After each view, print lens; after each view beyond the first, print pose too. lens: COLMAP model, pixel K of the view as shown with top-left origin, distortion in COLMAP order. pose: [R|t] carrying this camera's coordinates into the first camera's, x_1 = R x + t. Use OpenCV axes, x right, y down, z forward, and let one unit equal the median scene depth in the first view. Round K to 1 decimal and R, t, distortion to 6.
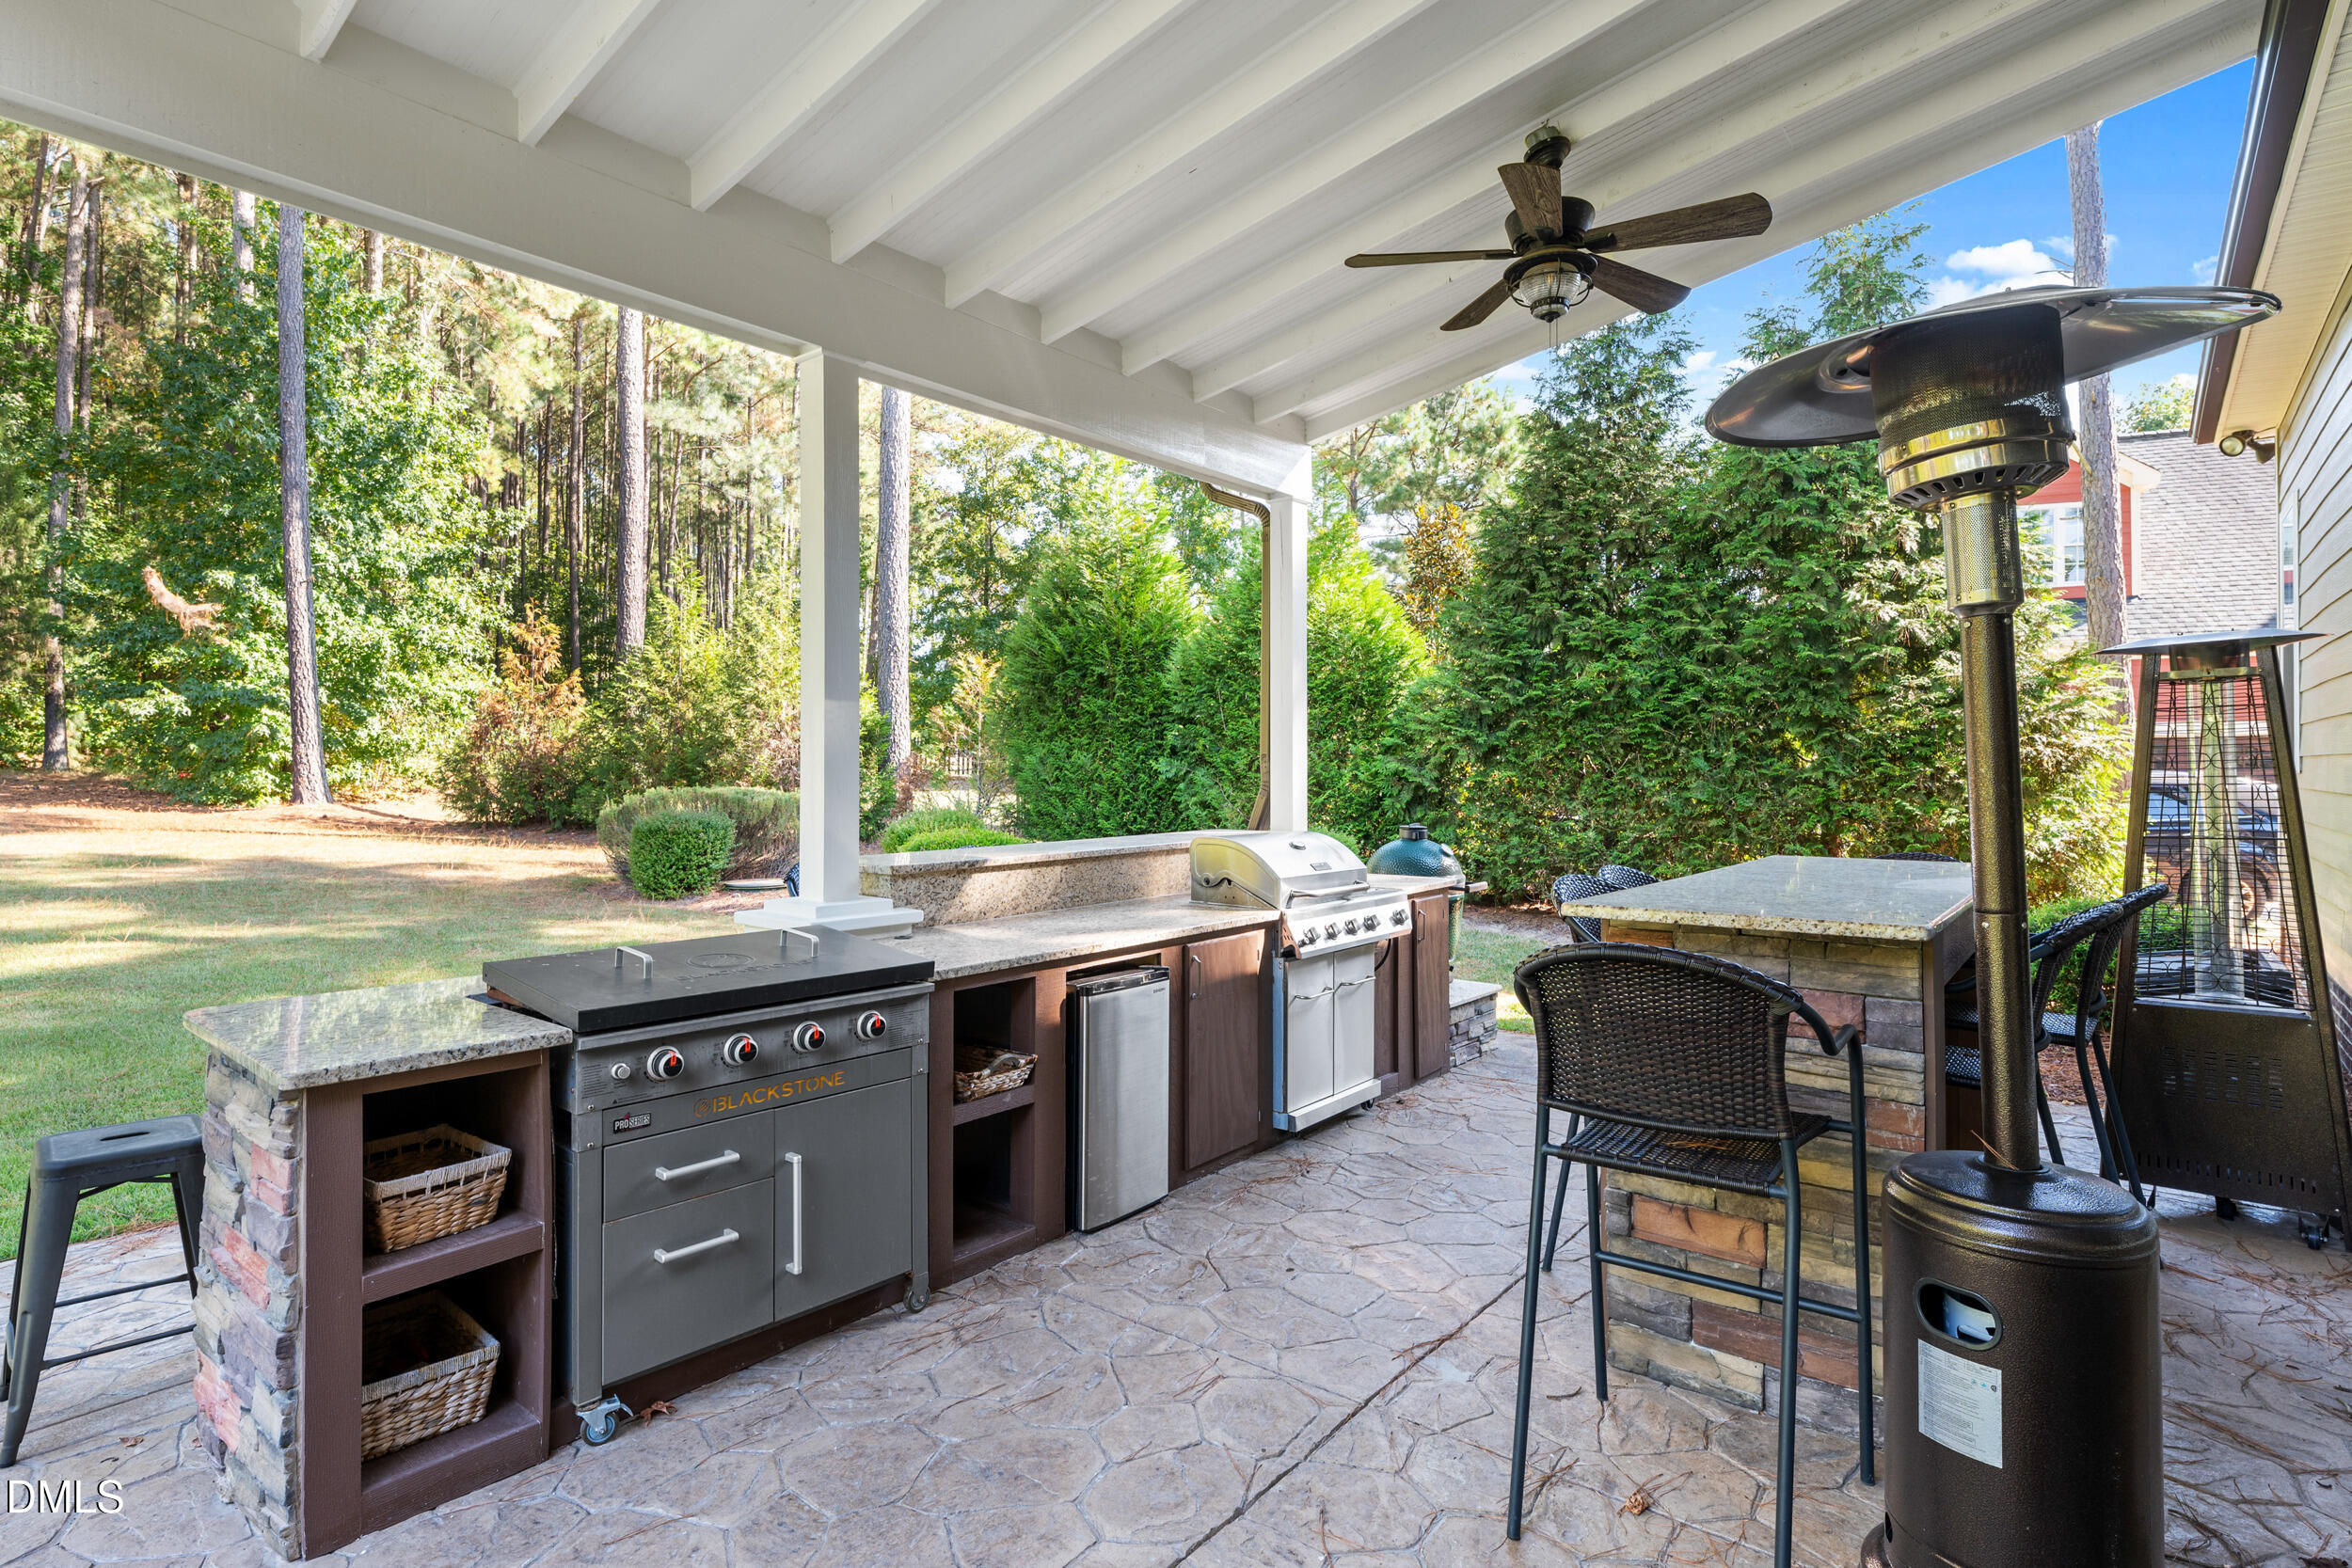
lens RADIAL K [[1191.9, 0, 1177.4], [0, 1191.9, 752.0], [0, 0, 1]] dist [-0.006344, -0.000746]
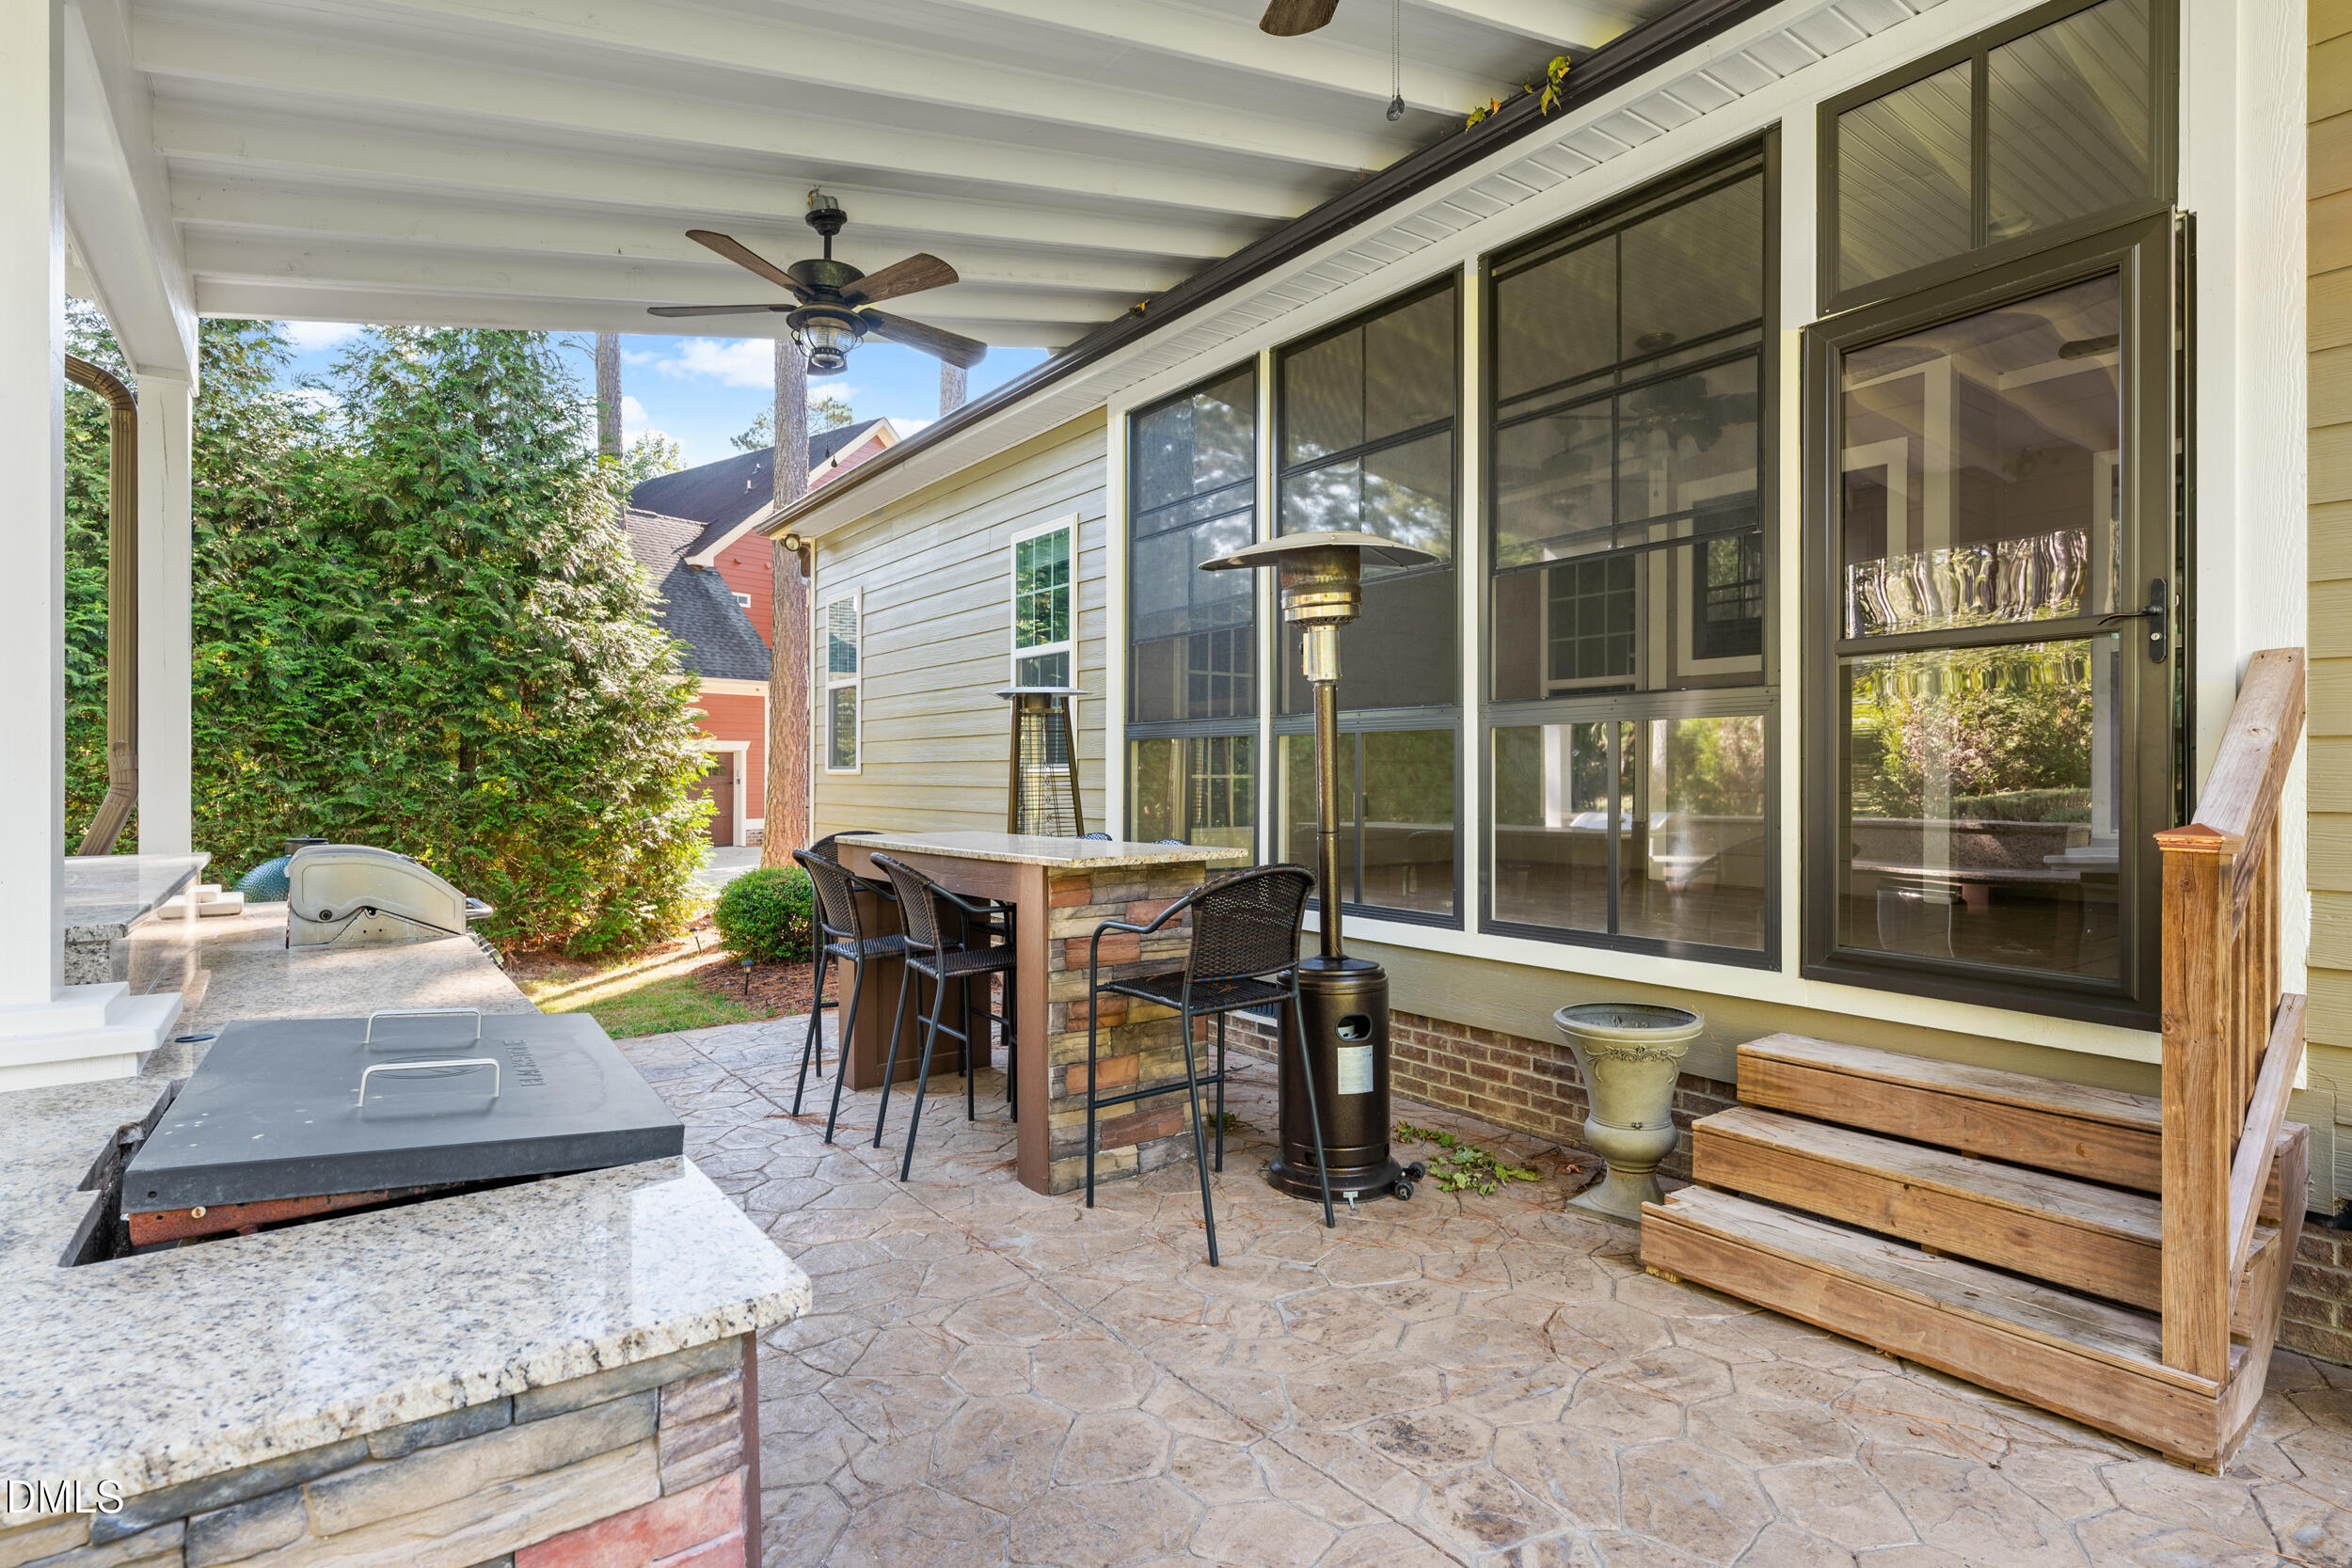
lens RADIAL K [[1191.9, 0, 1167.3], [0, 1191.9, 781.5], [0, 0, 1]] dist [-0.006344, -0.000746]
pose [[0.265380, -0.002510, 0.964141, -0.301314], [-0.014305, 0.999876, 0.006541, 0.007629], [-0.964038, -0.015528, 0.265311, 0.166657]]
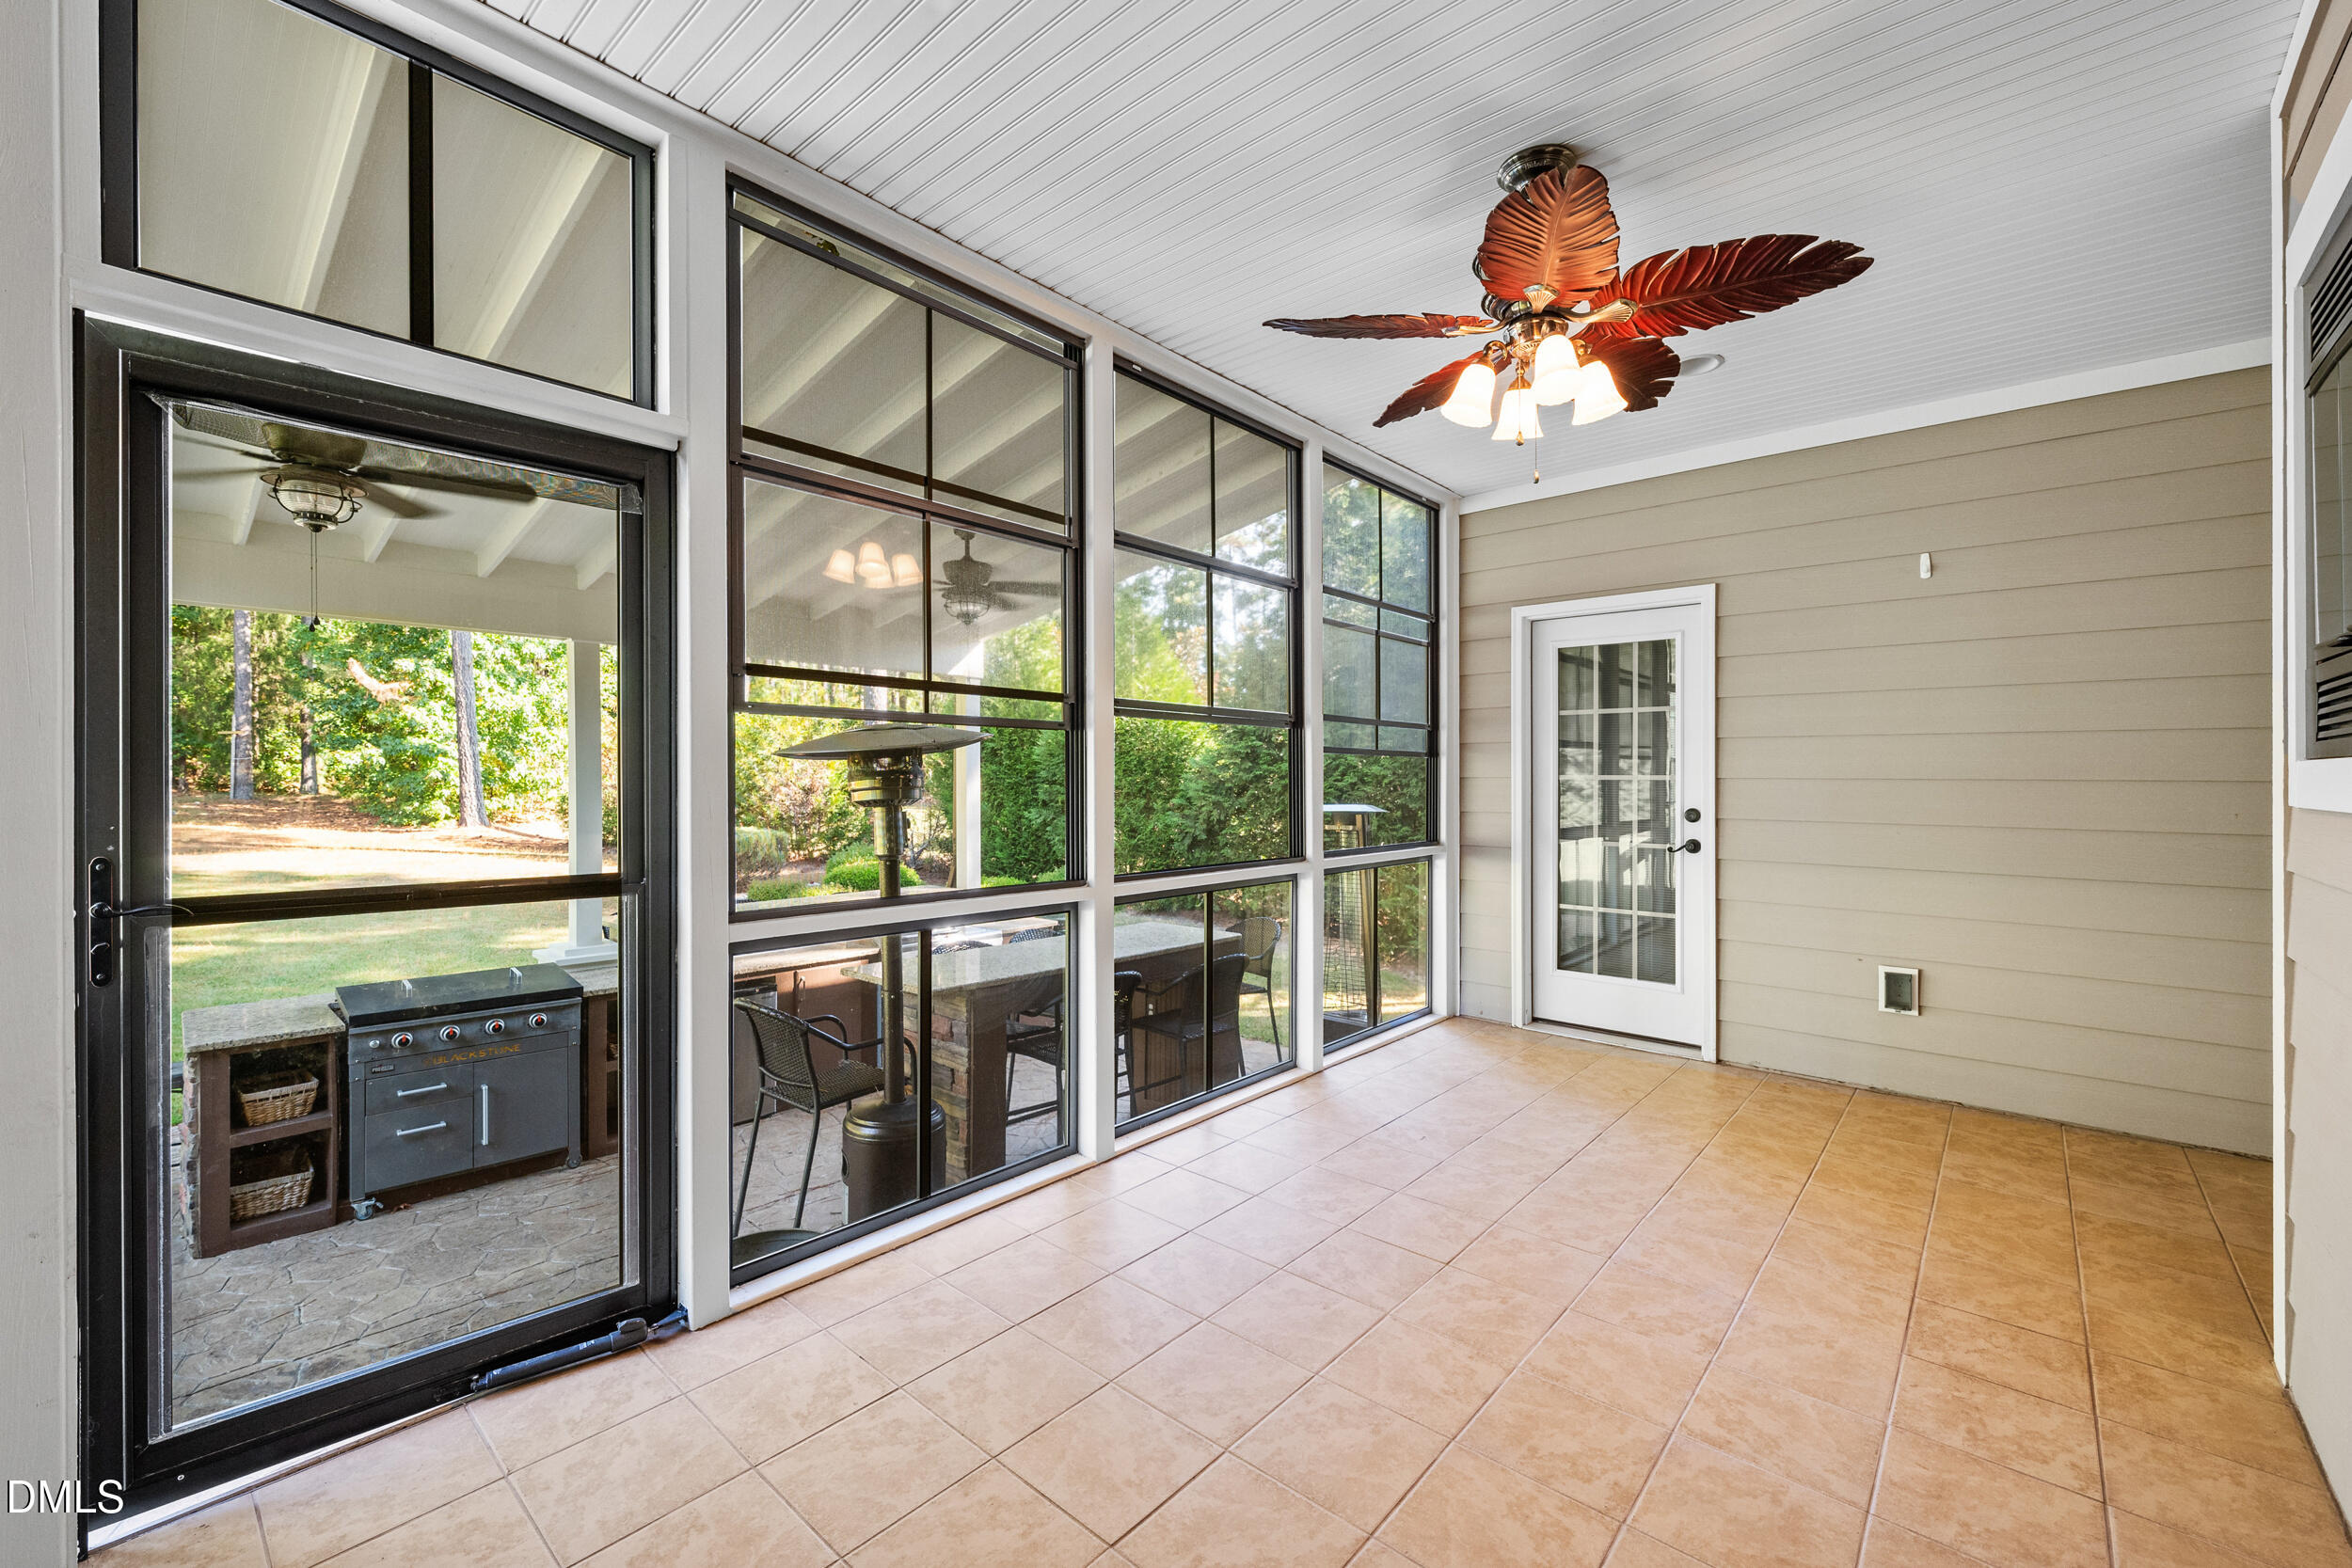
lens RADIAL K [[977.9, 0, 1166.3], [0, 977.9, 783.6], [0, 0, 1]] dist [0.003422, 0.000509]
pose [[0.998211, 0.006054, -0.059490, 0.302166], [-0.004910, 0.999801, 0.019351, -0.068116], [0.059596, -0.019024, 0.998041, -0.186570]]
